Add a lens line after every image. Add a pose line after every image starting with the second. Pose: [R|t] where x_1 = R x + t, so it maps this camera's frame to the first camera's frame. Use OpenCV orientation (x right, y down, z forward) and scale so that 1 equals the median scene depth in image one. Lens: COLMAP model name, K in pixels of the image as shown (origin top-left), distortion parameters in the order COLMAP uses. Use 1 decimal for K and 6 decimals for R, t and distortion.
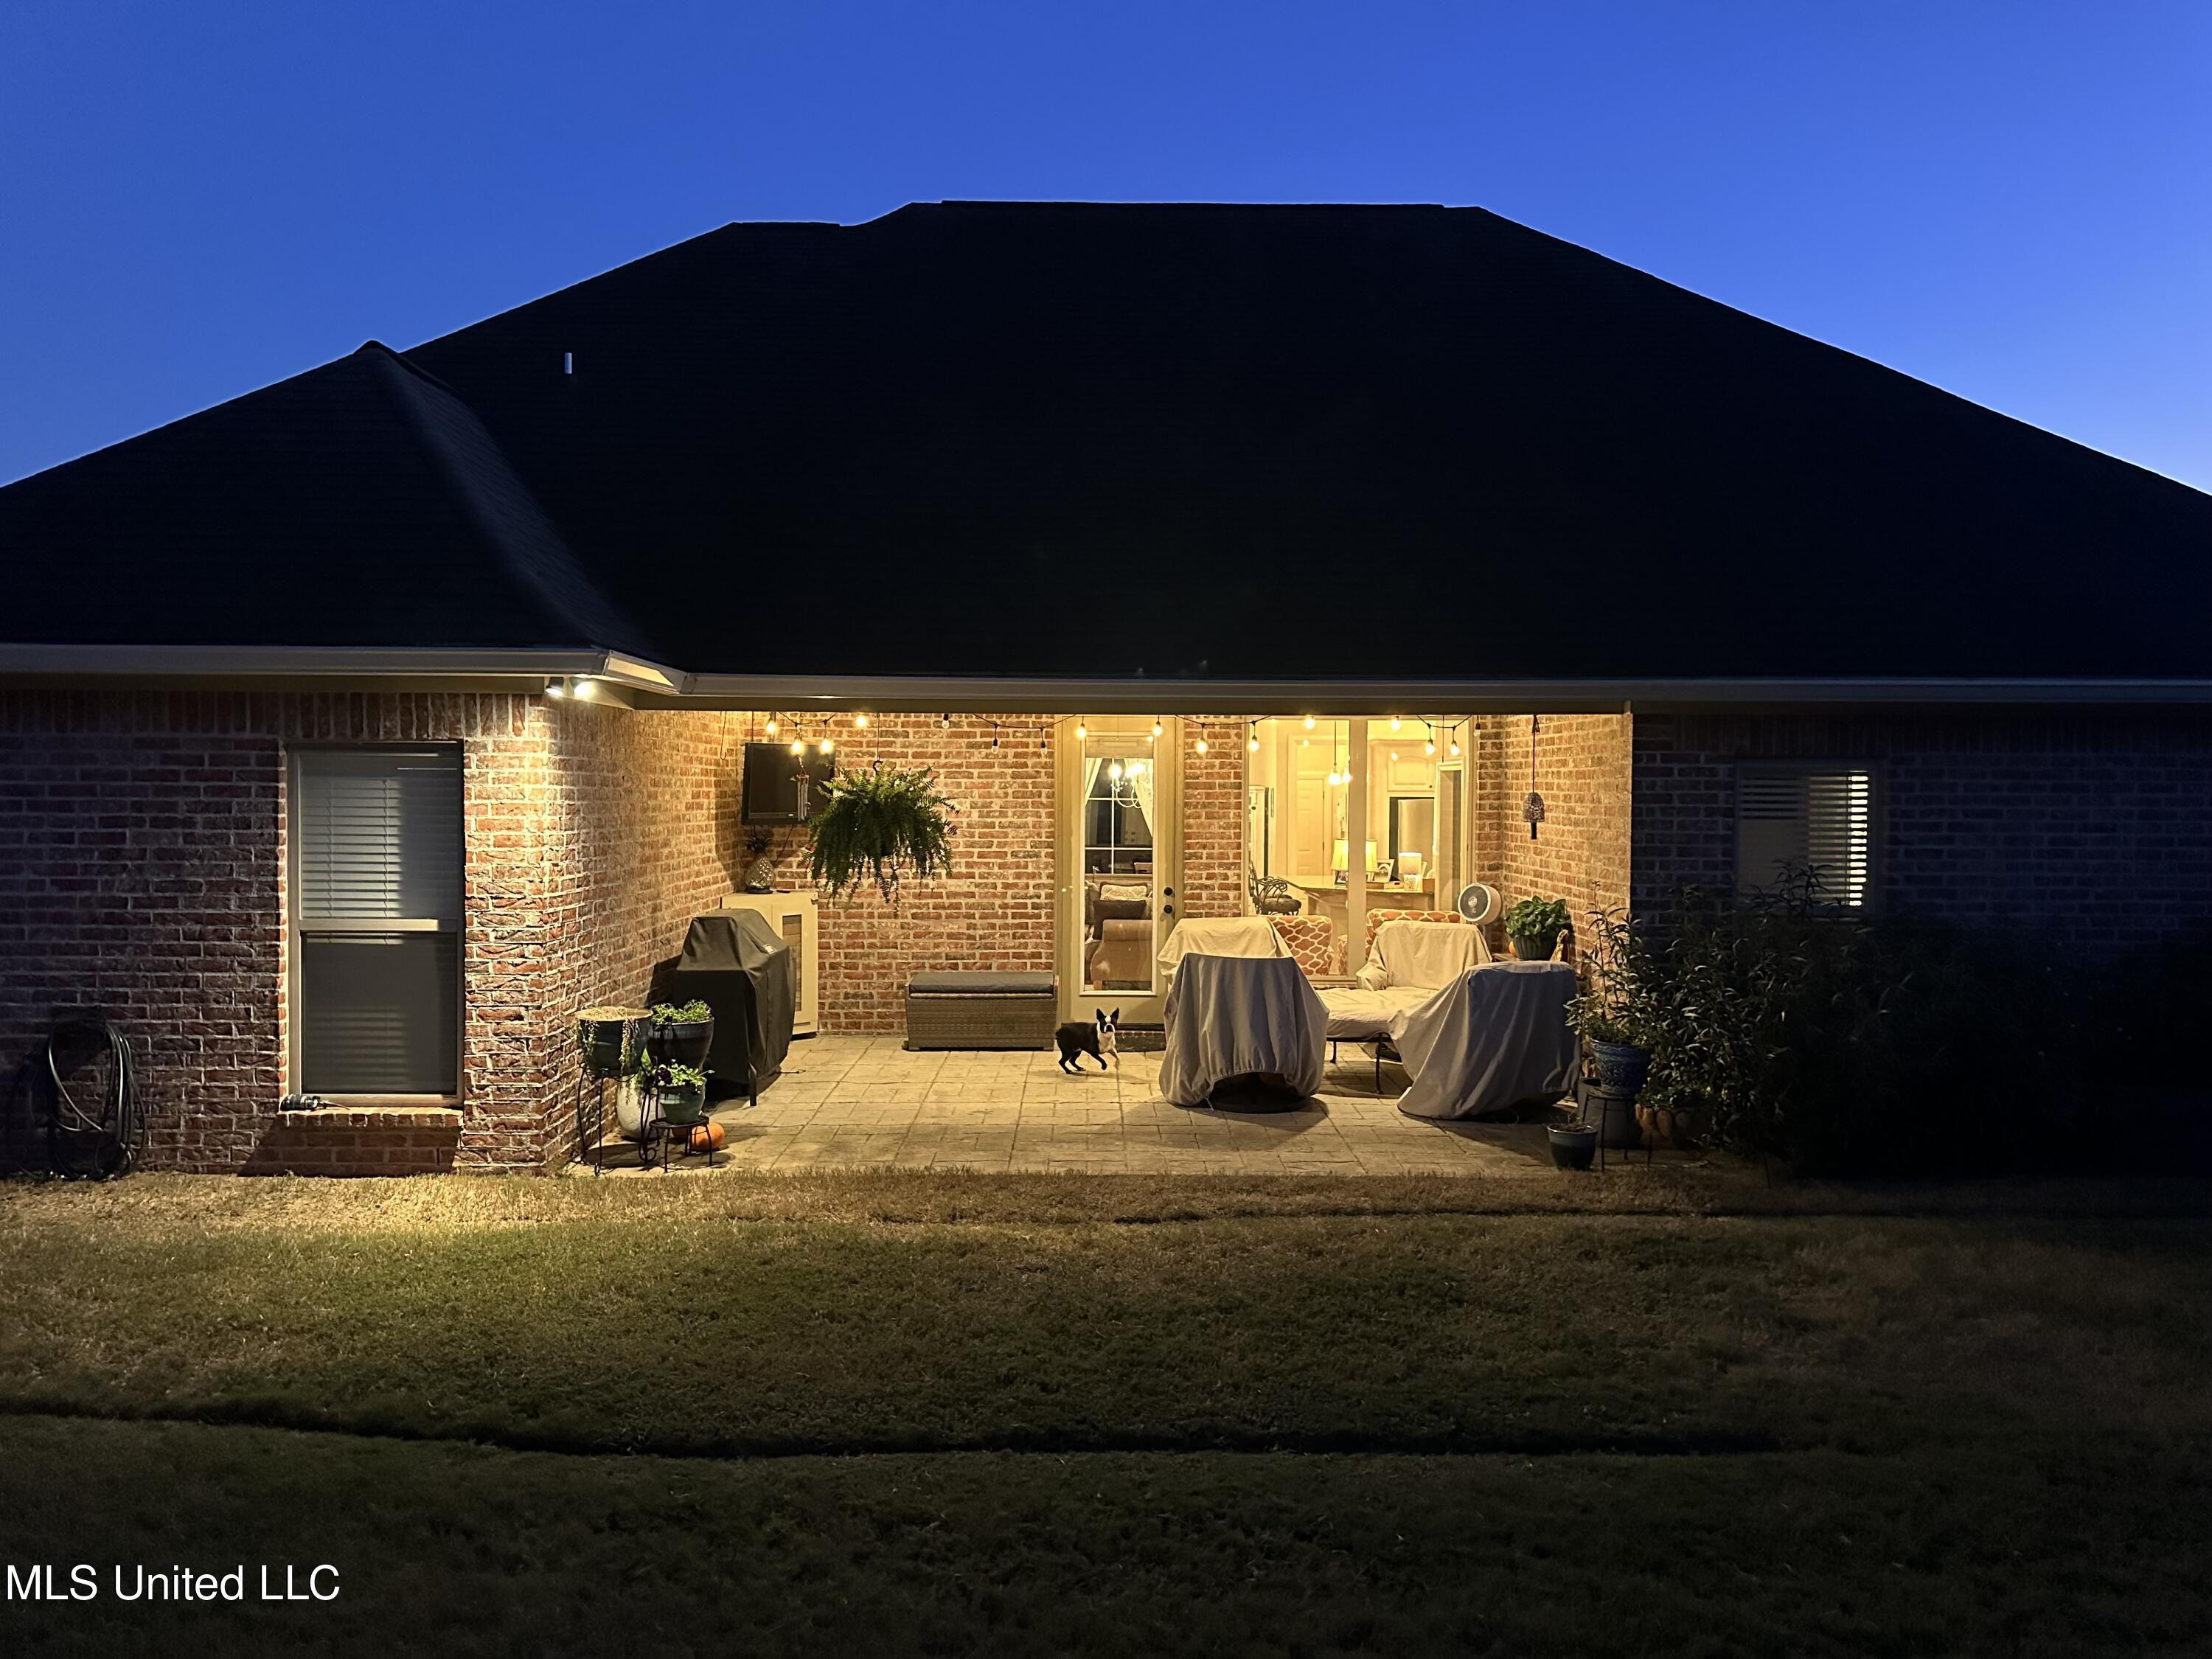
lens RADIAL K [[1565.8, 0, 1089.5], [0, 1565.8, 829.1], [0, 0, 1]] dist [0.142342, -0.210773]
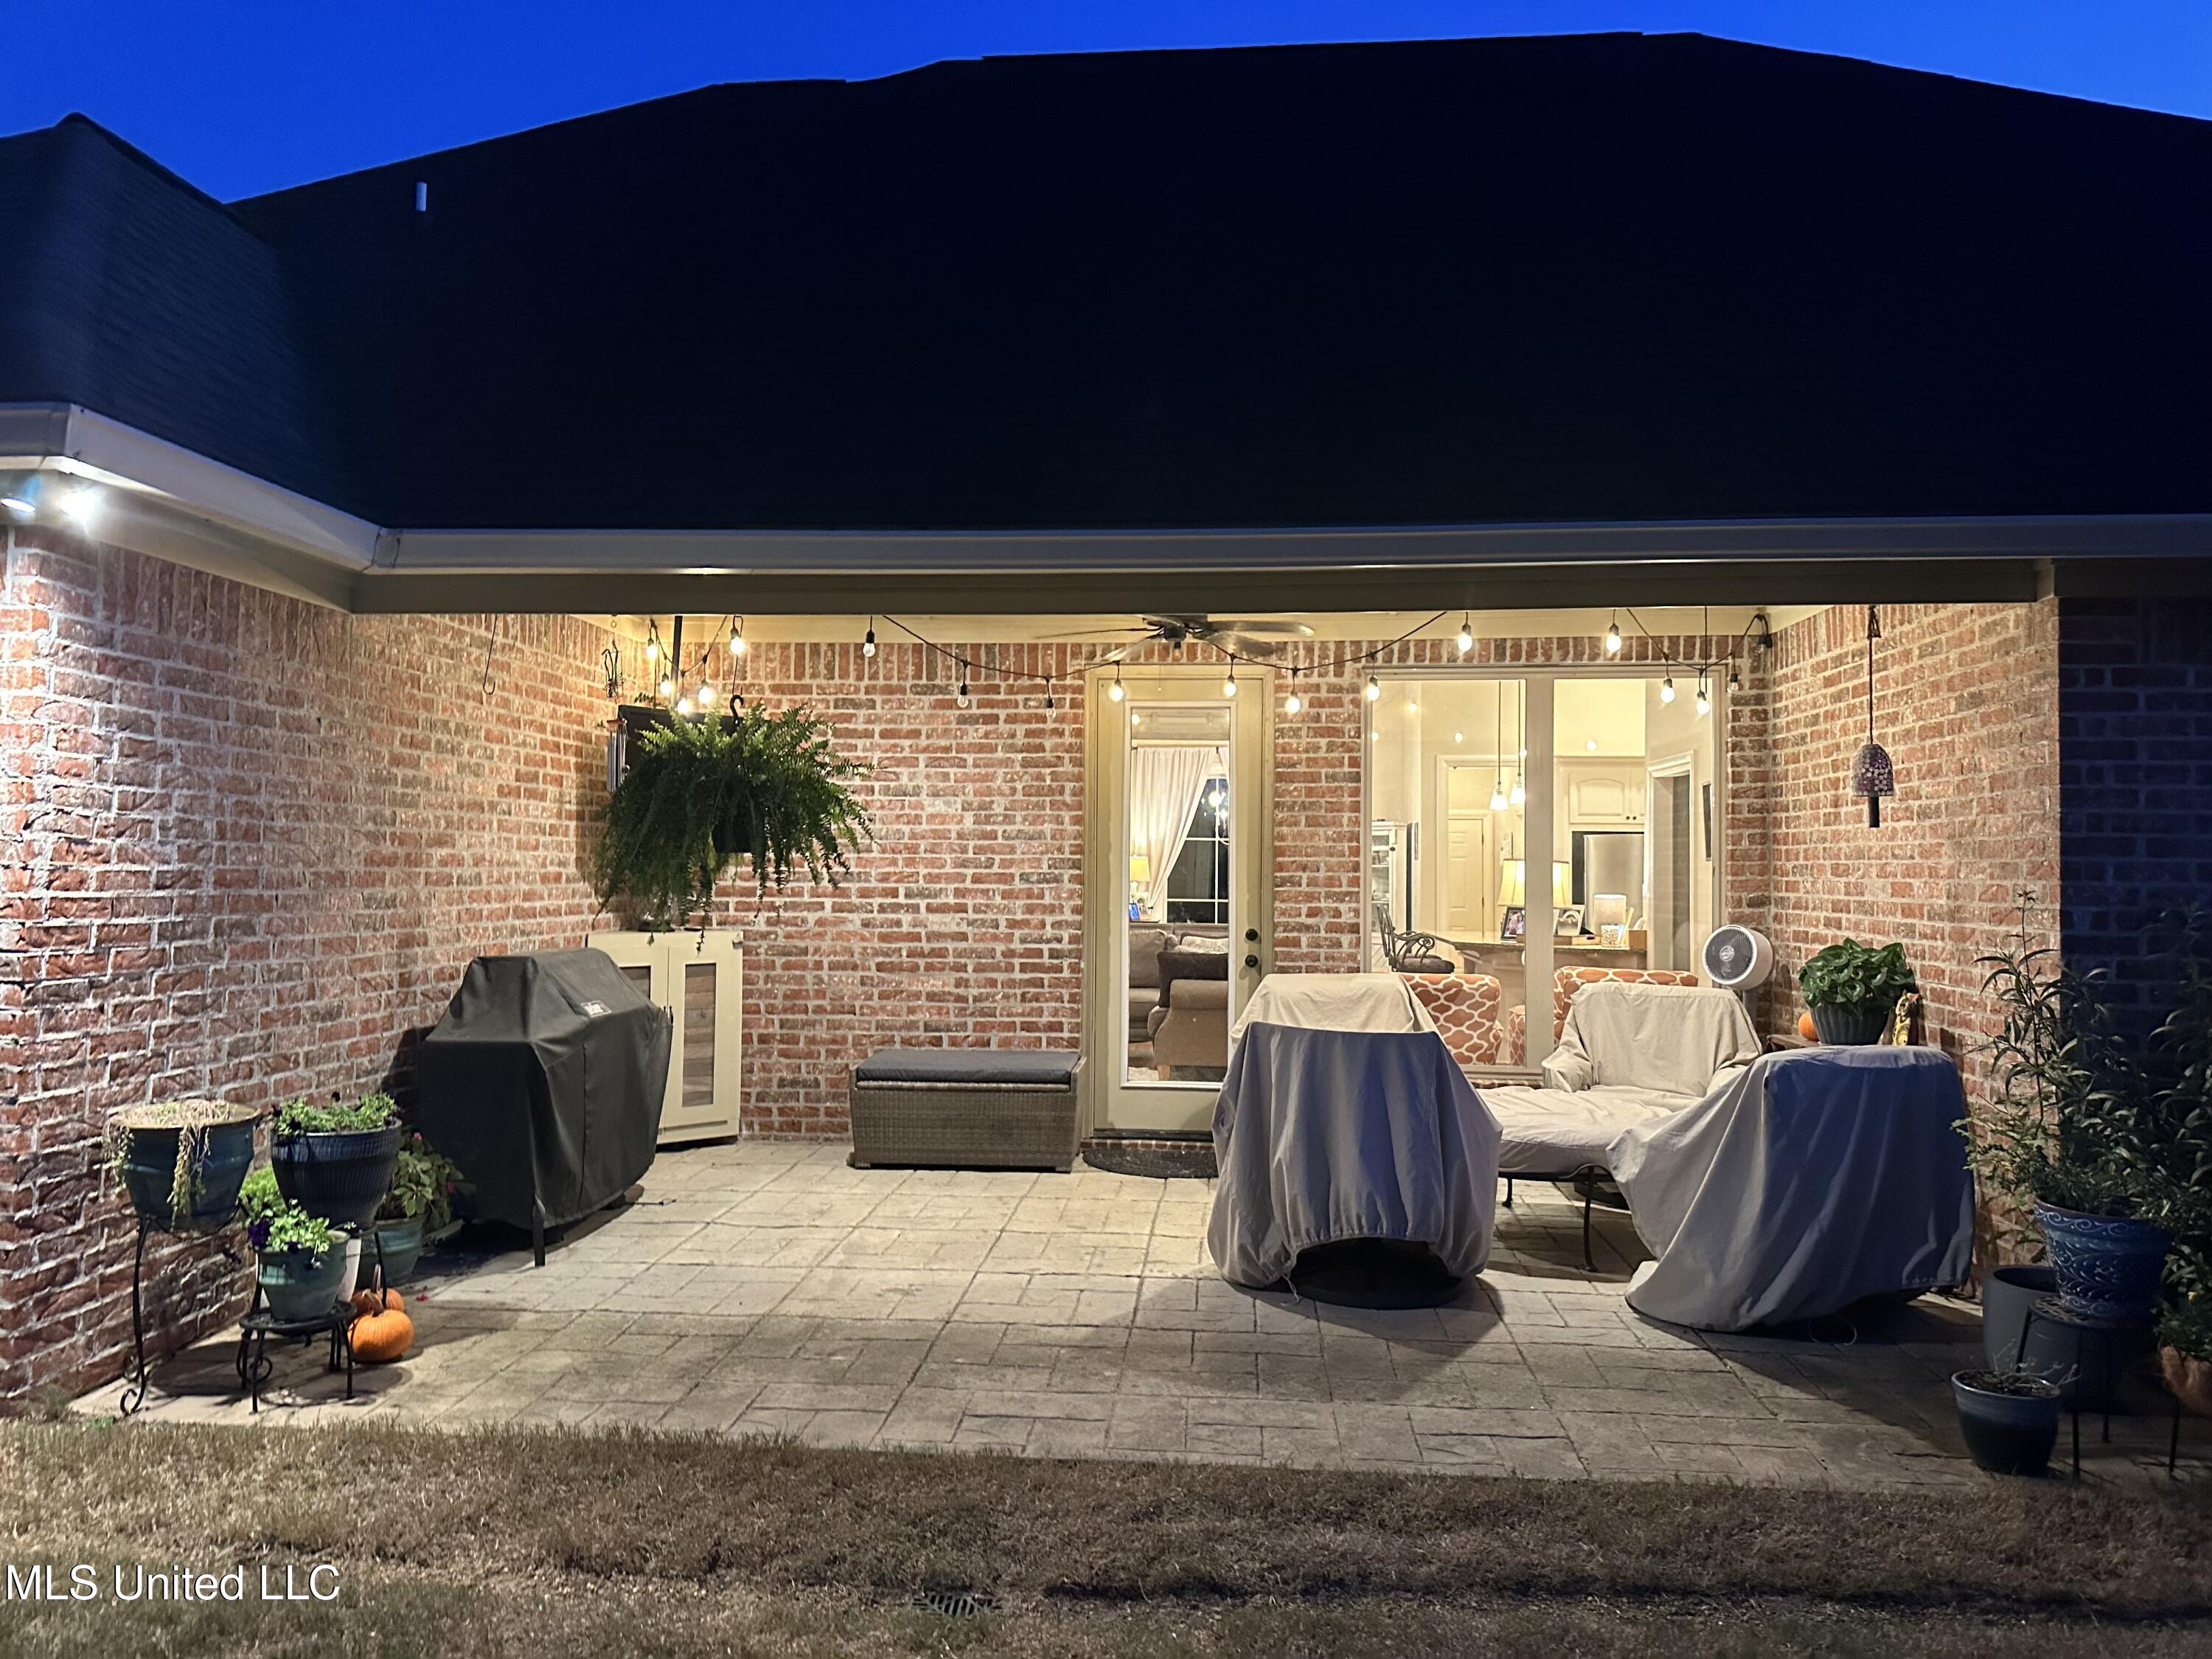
lens RADIAL K [[1535.3, 0, 1097.9], [0, 1535.3, 822.1], [0, 0, 1]] dist [0.143851, -0.231067]
pose [[0.995525, 0.001738, -0.094482, 0.048066], [-0.007295, 0.998261, -0.058498, 0.031331], [0.094216, 0.058926, 0.993806, 0.338788]]
